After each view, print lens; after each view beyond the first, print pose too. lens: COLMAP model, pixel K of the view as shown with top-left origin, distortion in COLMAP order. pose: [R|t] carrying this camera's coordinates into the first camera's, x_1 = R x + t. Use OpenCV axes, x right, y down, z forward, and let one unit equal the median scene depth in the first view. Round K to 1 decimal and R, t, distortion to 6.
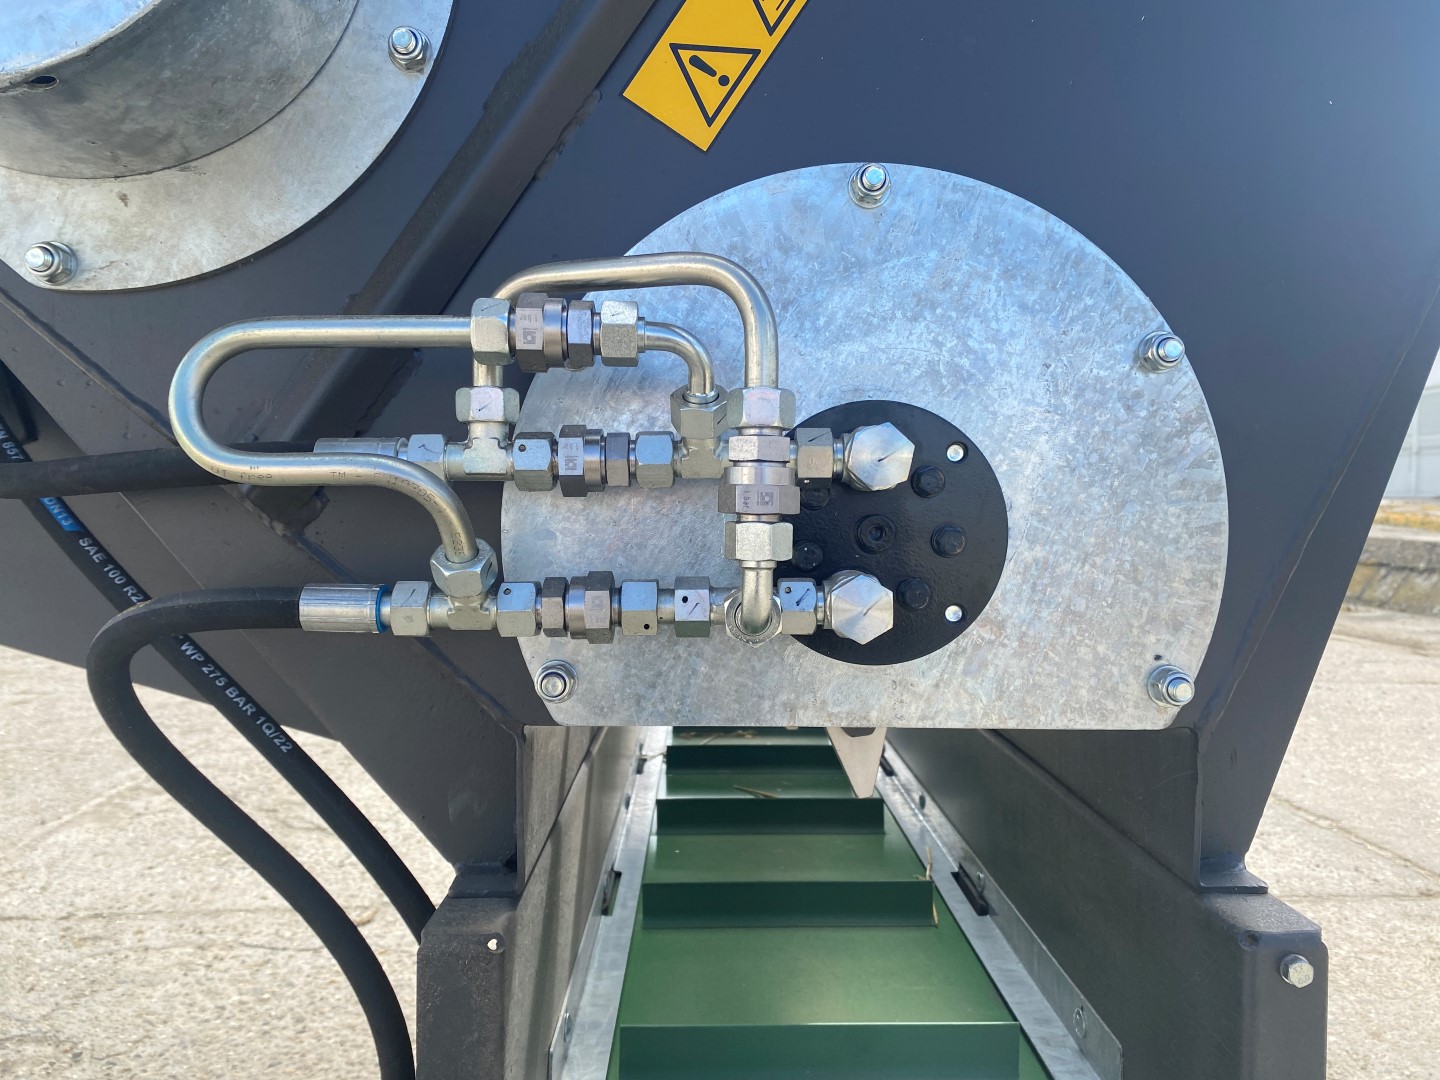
lens RADIAL K [[1095.0, 0, 732.2], [0, 1095.0, 540.1], [0, 0, 1]] dist [0.050931, -0.052849]
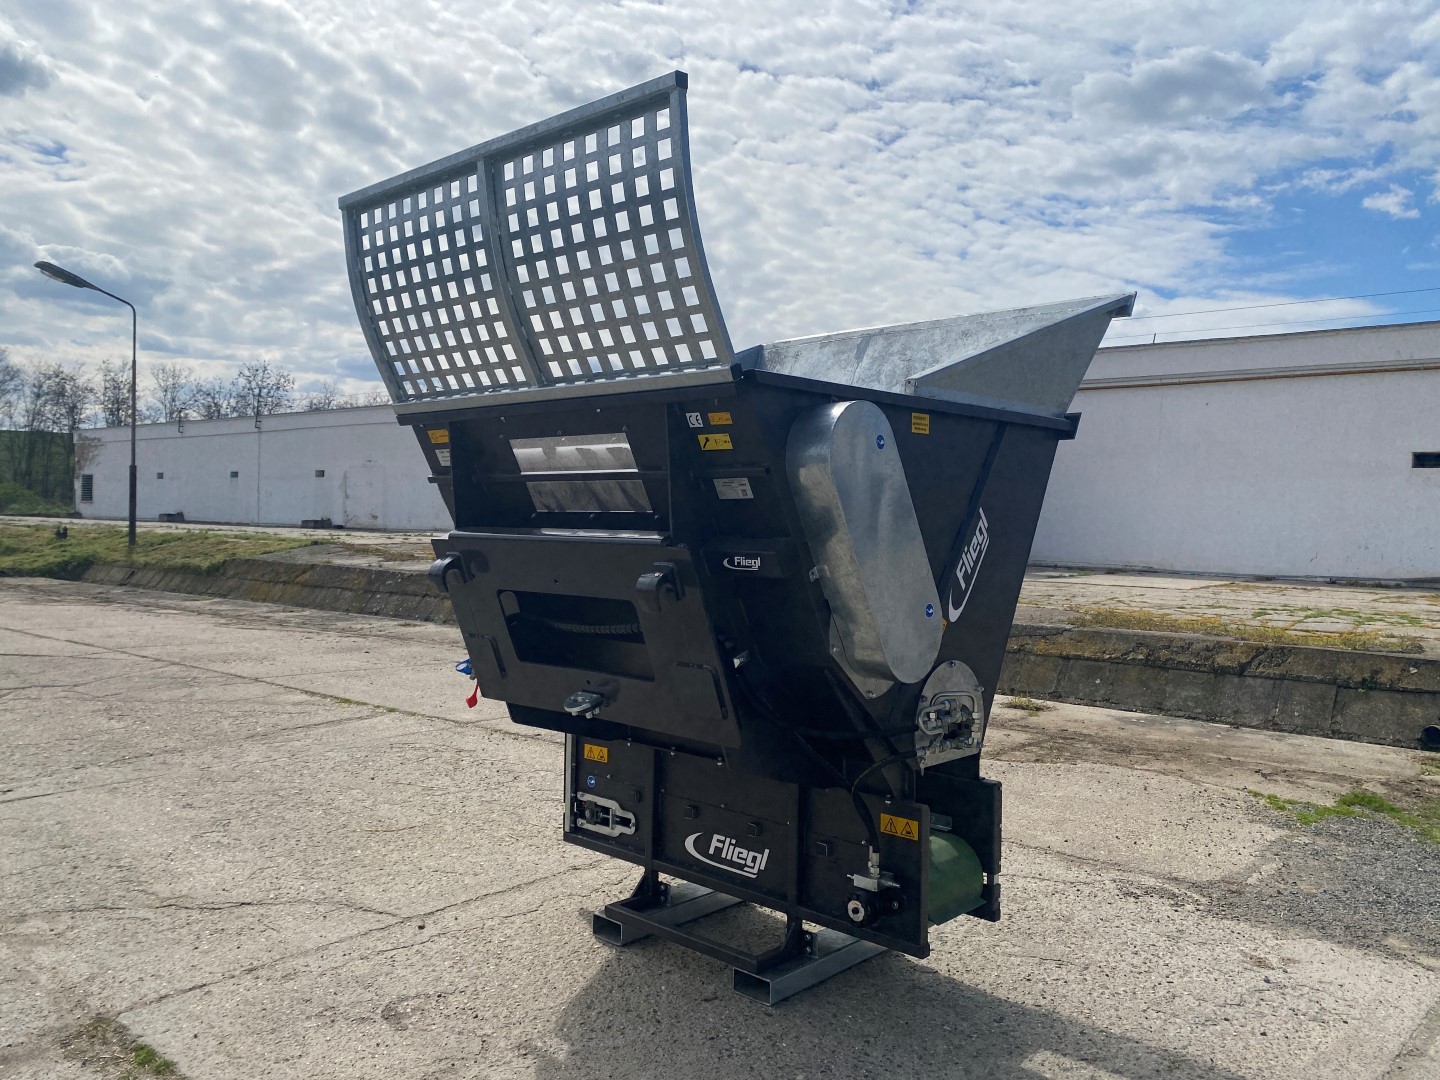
lens RADIAL K [[1105.0, 0, 722.8], [0, 1105.0, 532.1], [0, 0, 1]] dist [0.014841, -0.006100]
pose [[0.697272, -0.001284, 0.716806, -1.360238], [0.012507, 0.999868, -0.010376, -0.271533], [-0.716698, 0.016200, 0.697196, -0.611938]]
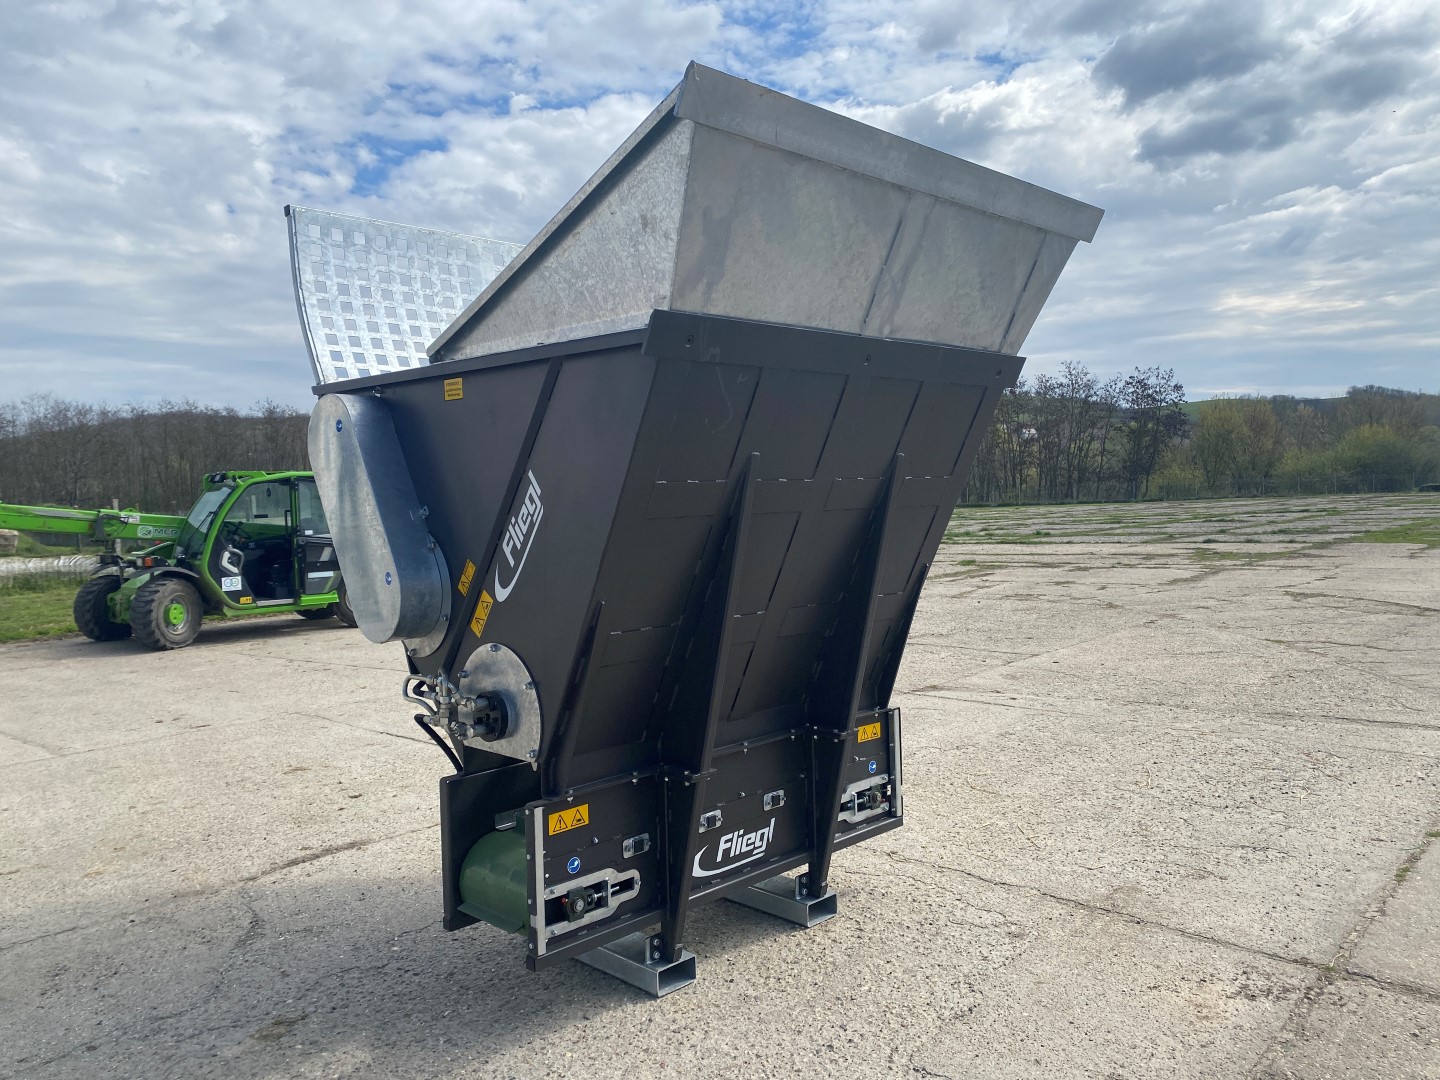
lens RADIAL K [[1111.4, 0, 727.6], [0, 1111.4, 539.8], [0, 0, 1]] dist [0.015409, 0.004192]
pose [[0.696997, 0.012673, -0.716962, 1.294857], [0.002674, 0.999791, 0.020272, -0.261828], [0.717069, -0.016047, 0.696818, -0.517883]]
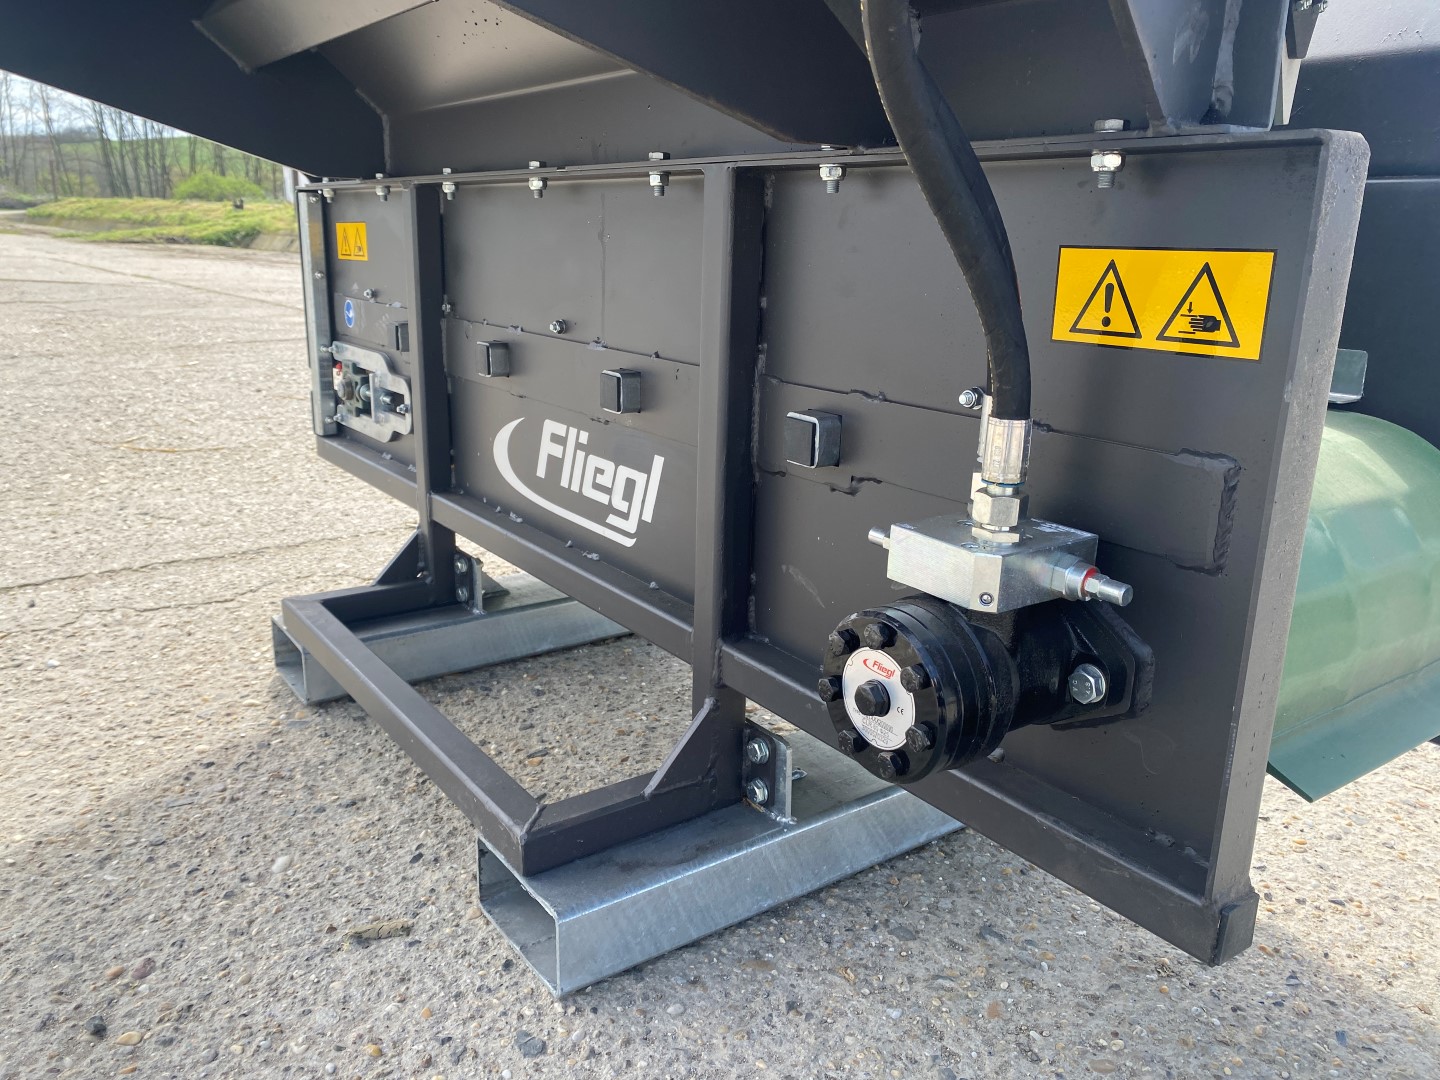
lens RADIAL K [[1098.3, 0, 725.3], [0, 1098.3, 532.9], [0, 0, 1]] dist [0.024106, -0.010472]
pose [[0.822081, -0.133310, 0.553544, -0.325997], [-0.002819, 0.971239, 0.238089, 0.123771], [-0.569363, -0.197289, 0.798062, 0.128000]]
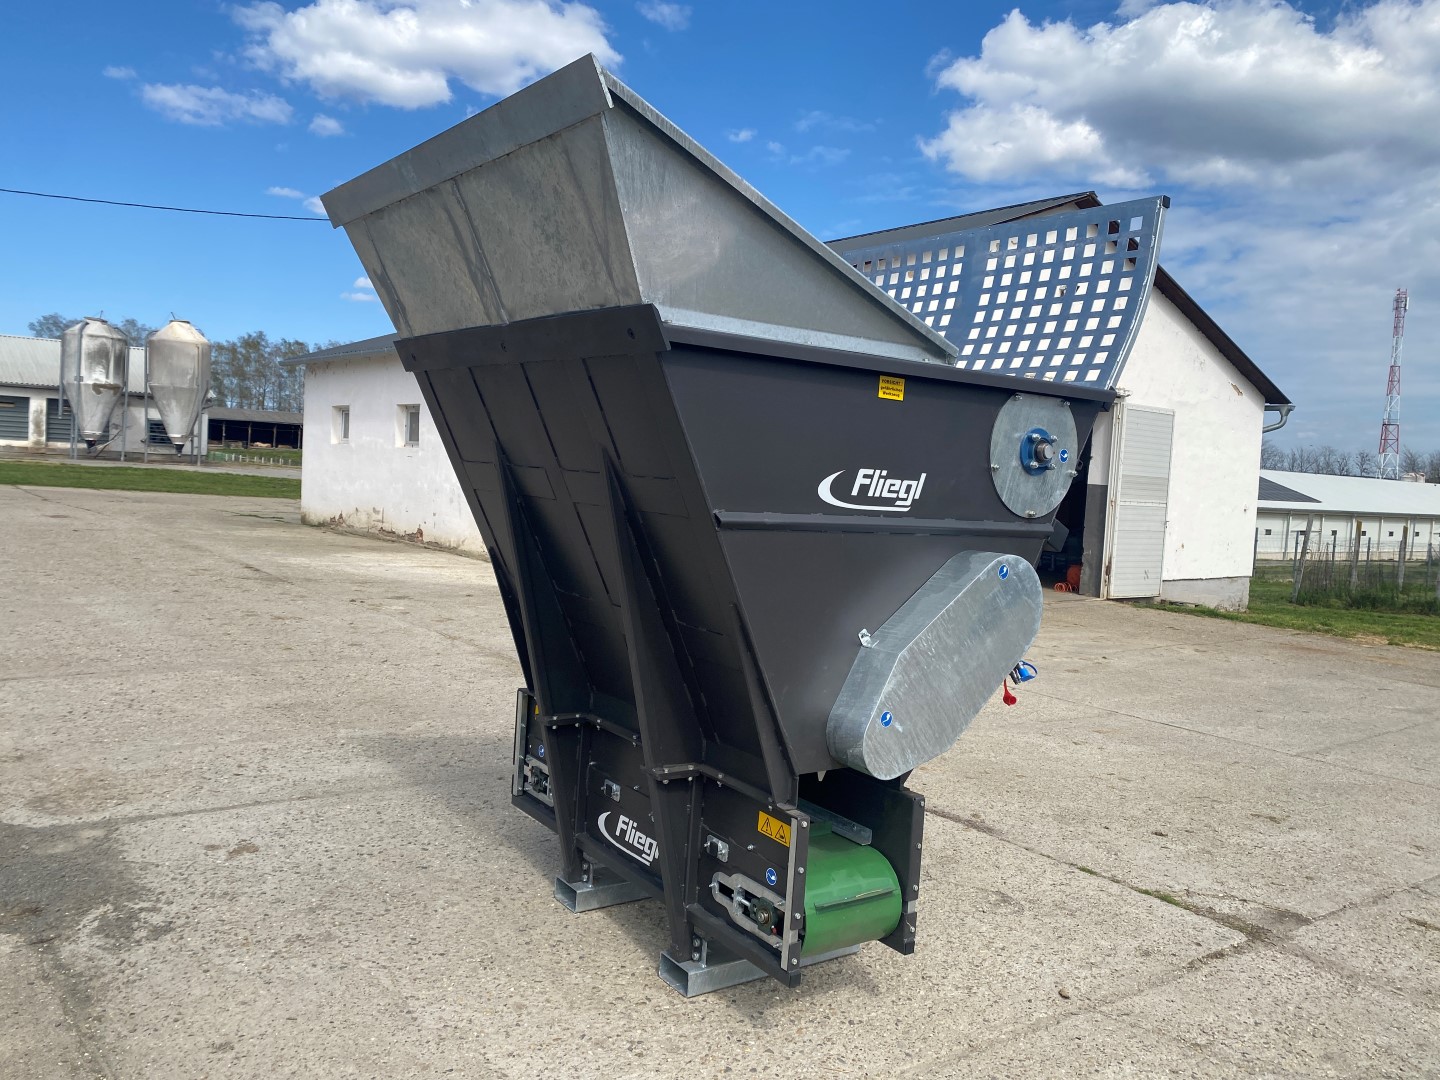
lens RADIAL K [[1105.0, 0, 722.8], [0, 1105.0, 532.1], [0, 0, 1]] dist [0.014841, -0.006100]
pose [[-0.822382, -0.022749, -0.568480, 0.962002], [-0.086910, 0.992496, 0.086010, -0.379301], [0.562258, 0.120139, -0.818189, 2.037187]]
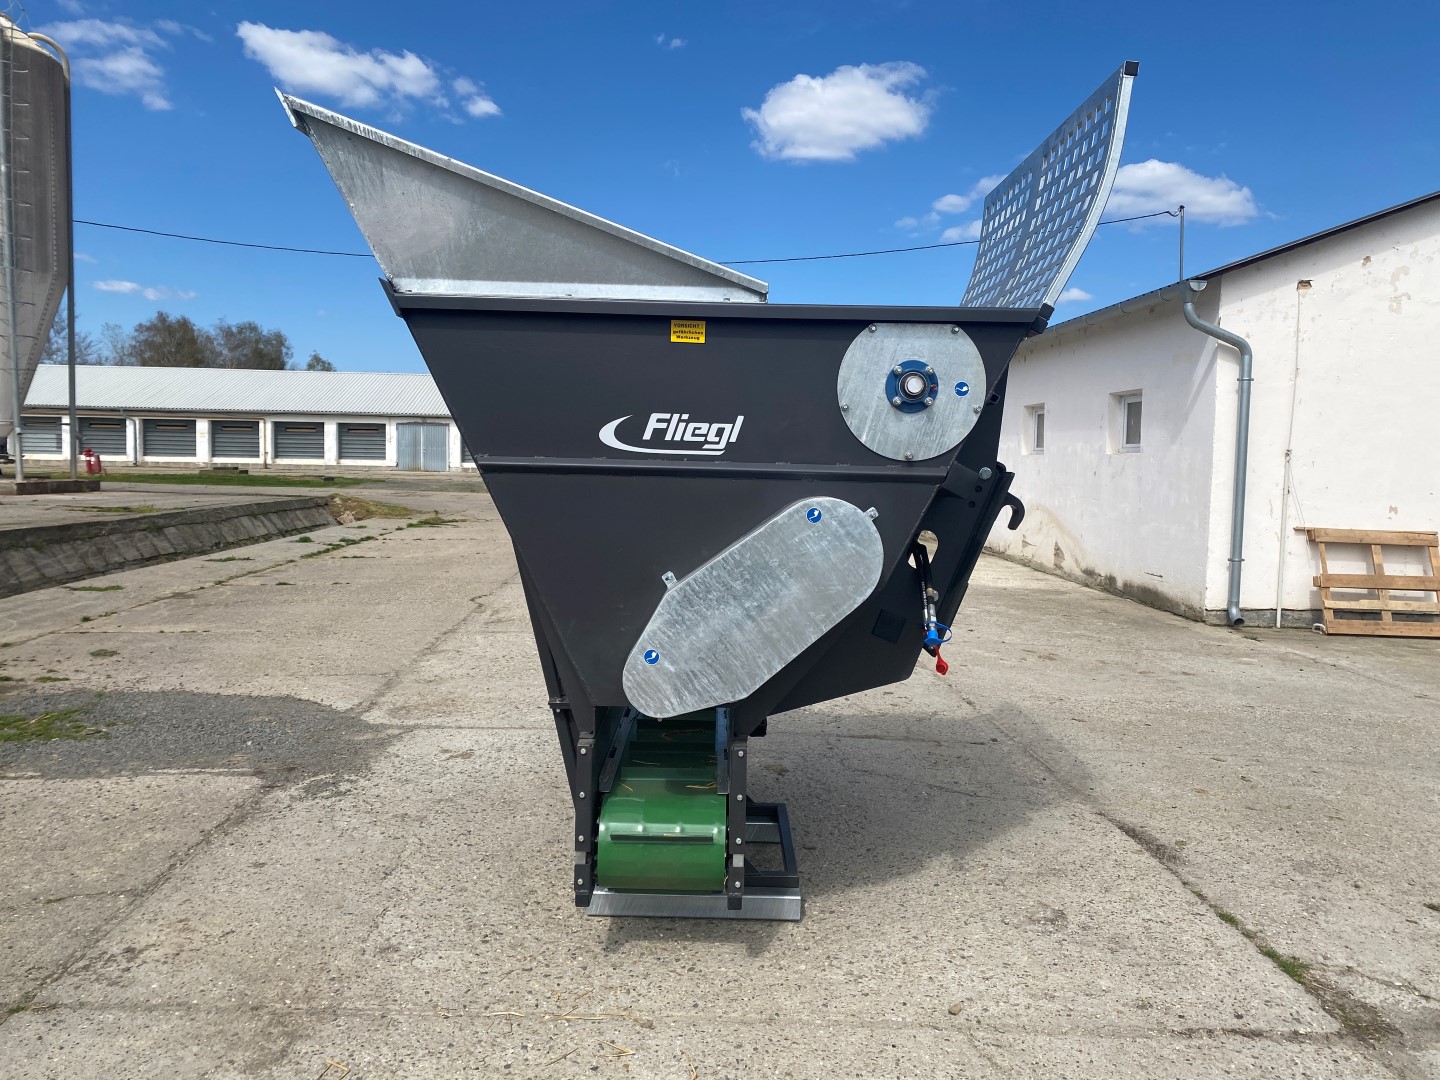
lens RADIAL K [[1098.3, 0, 725.3], [0, 1098.3, 532.9], [0, 0, 1]] dist [0.024106, -0.010472]
pose [[-0.999345, -0.030697, 0.019146, -0.085243], [-0.028465, 0.993787, 0.107598, -0.355928], [-0.022330, 0.106983, -0.994010, 2.400482]]
